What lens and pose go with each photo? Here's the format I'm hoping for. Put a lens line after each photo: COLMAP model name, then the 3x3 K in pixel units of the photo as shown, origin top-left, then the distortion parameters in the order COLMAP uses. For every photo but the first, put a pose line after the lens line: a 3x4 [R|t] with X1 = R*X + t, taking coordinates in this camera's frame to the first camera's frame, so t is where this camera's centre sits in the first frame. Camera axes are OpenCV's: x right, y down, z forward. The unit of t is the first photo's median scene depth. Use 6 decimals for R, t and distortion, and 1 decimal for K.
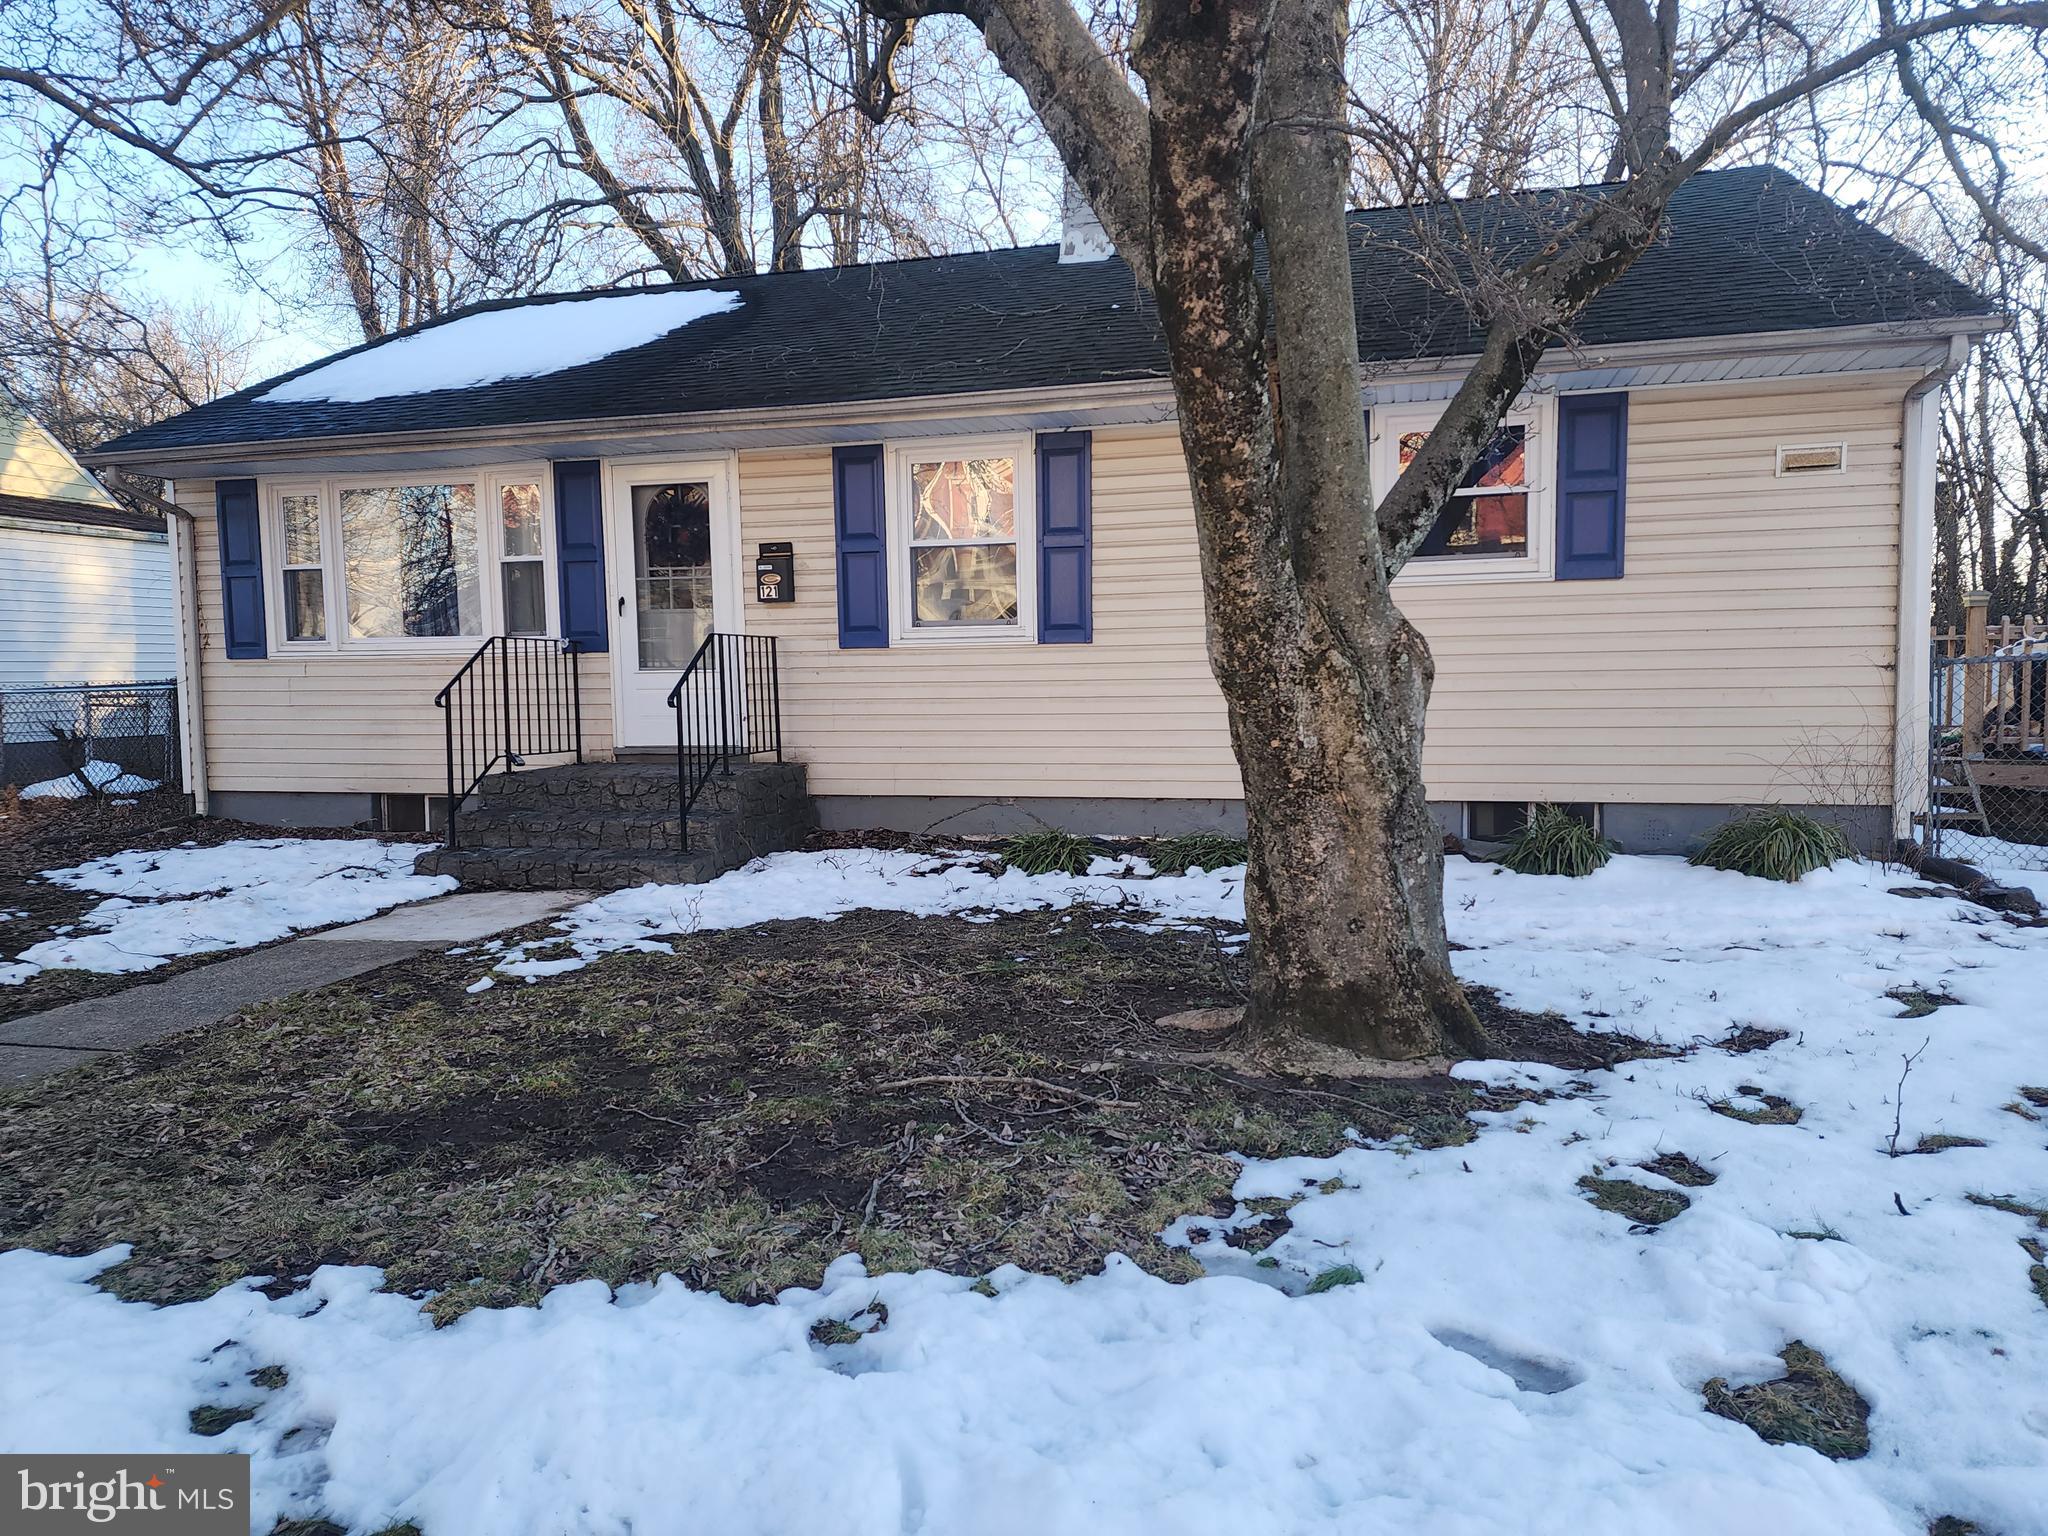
lens RADIAL K [[1372.3, 0, 1021.0], [0, 1372.3, 766.8], [0, 0, 1]] dist [0.072268, -0.061949]
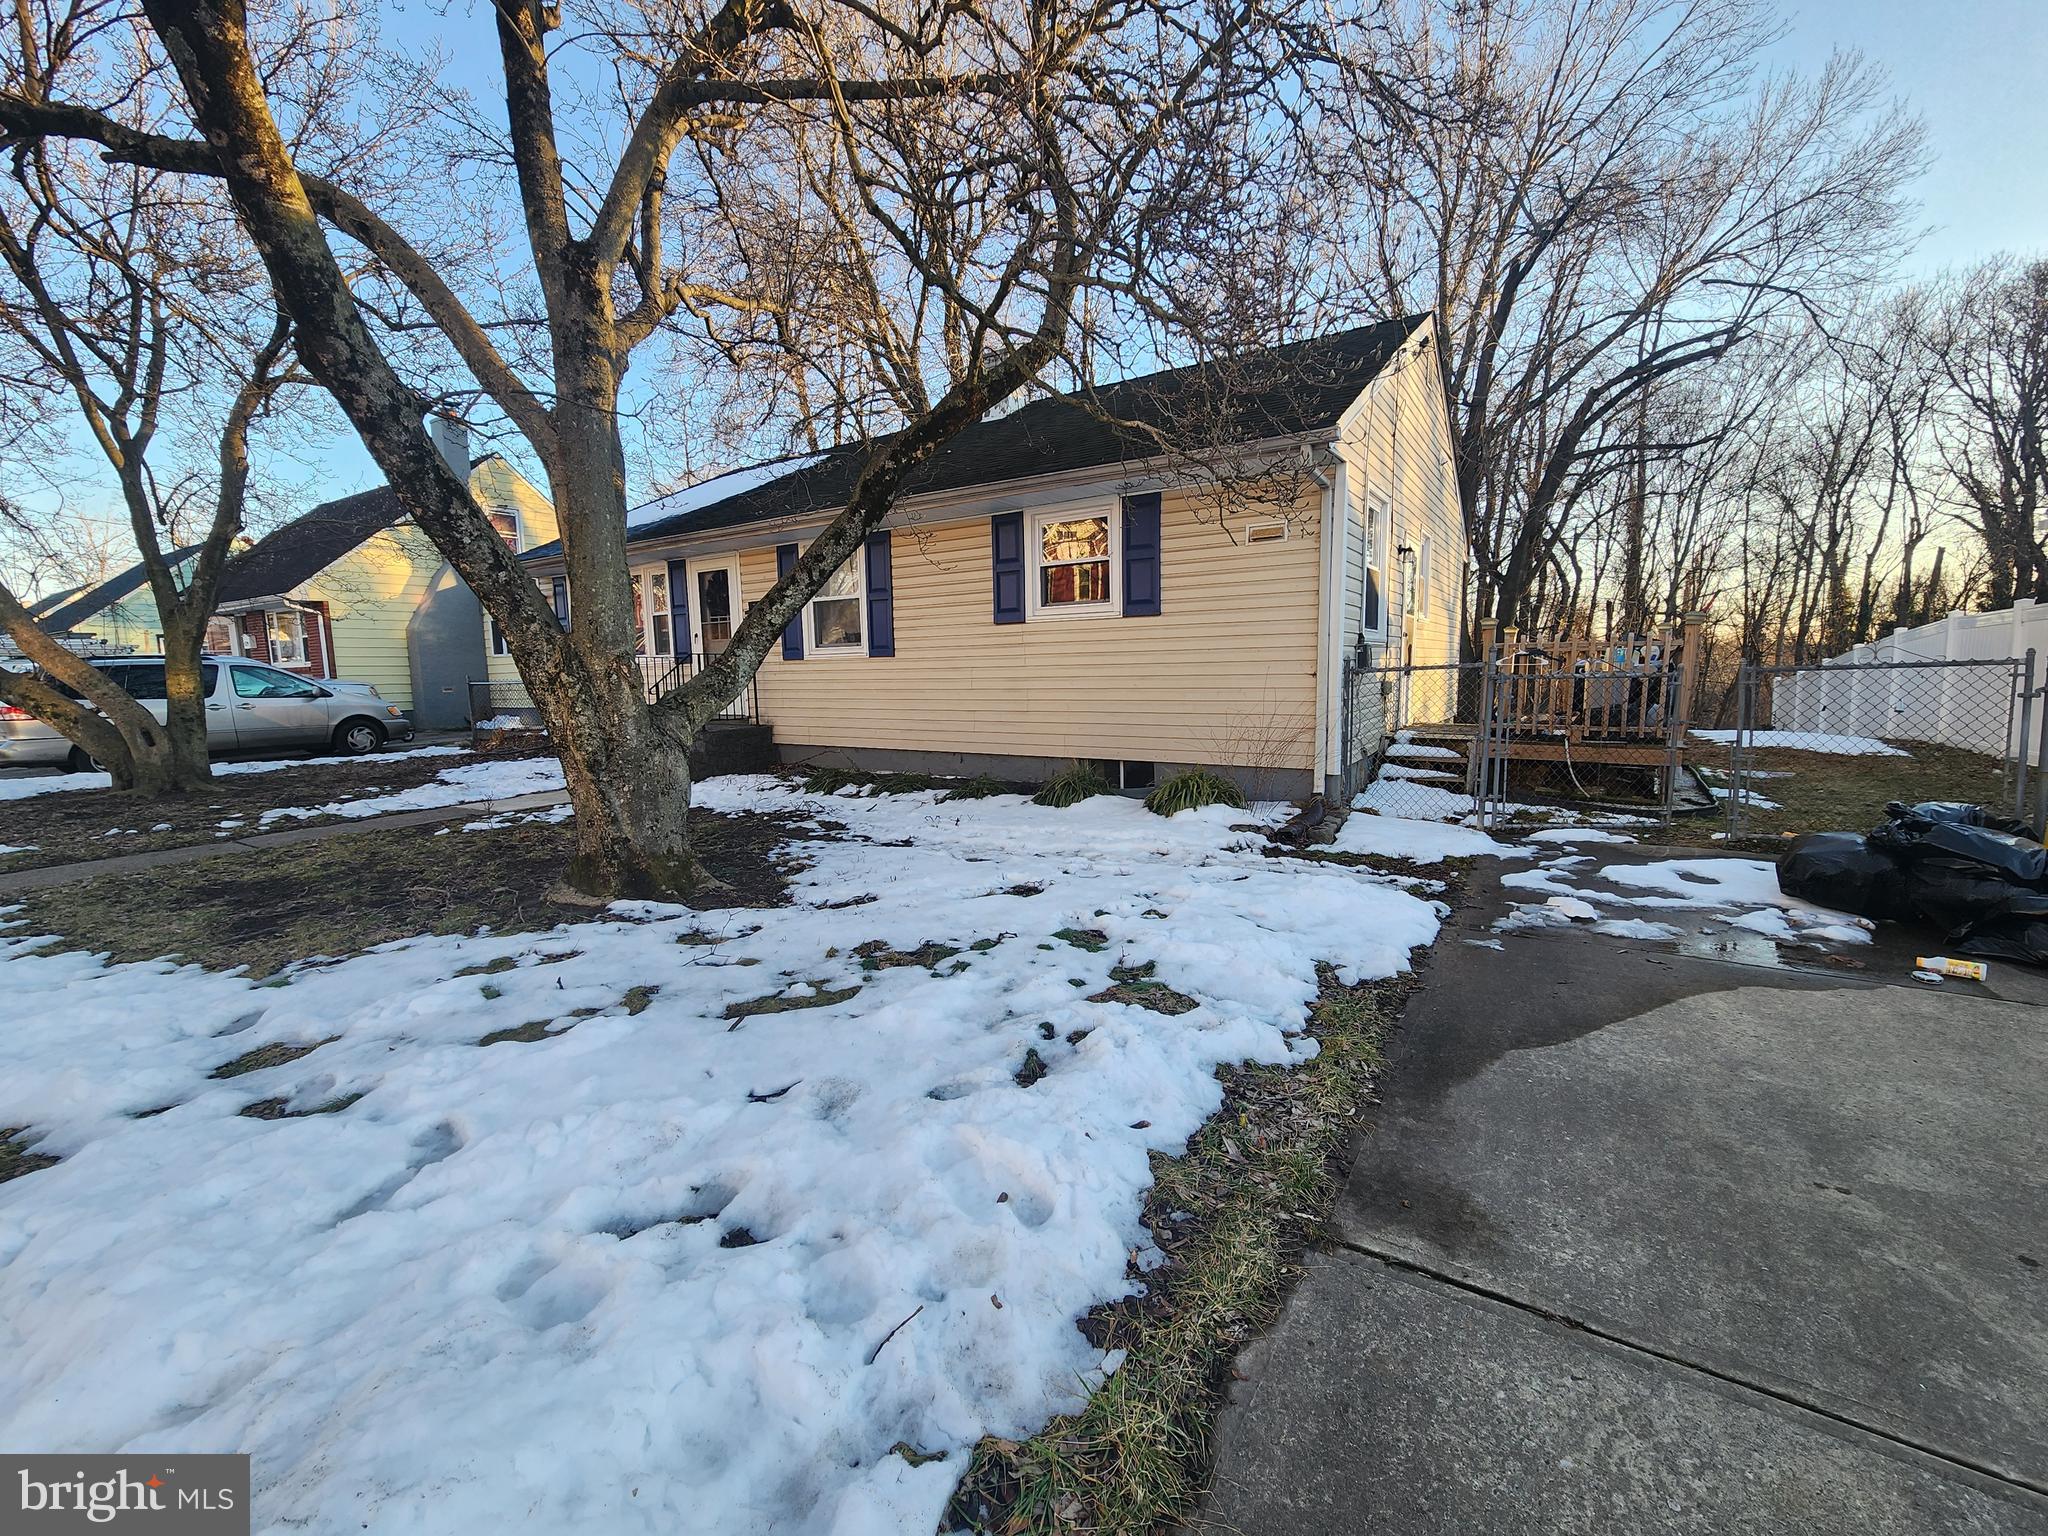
lens RADIAL K [[858.9, 0, 1024.5], [0, 858.9, 773.8], [0, 0, 1]] dist [-0.006643, 0.002426]
pose [[0.950479, 0.036577, -0.308629, 0.592292], [-0.018997, 0.998031, 0.059777, -0.015795], [0.310208, -0.050954, 0.949302, 0.050351]]
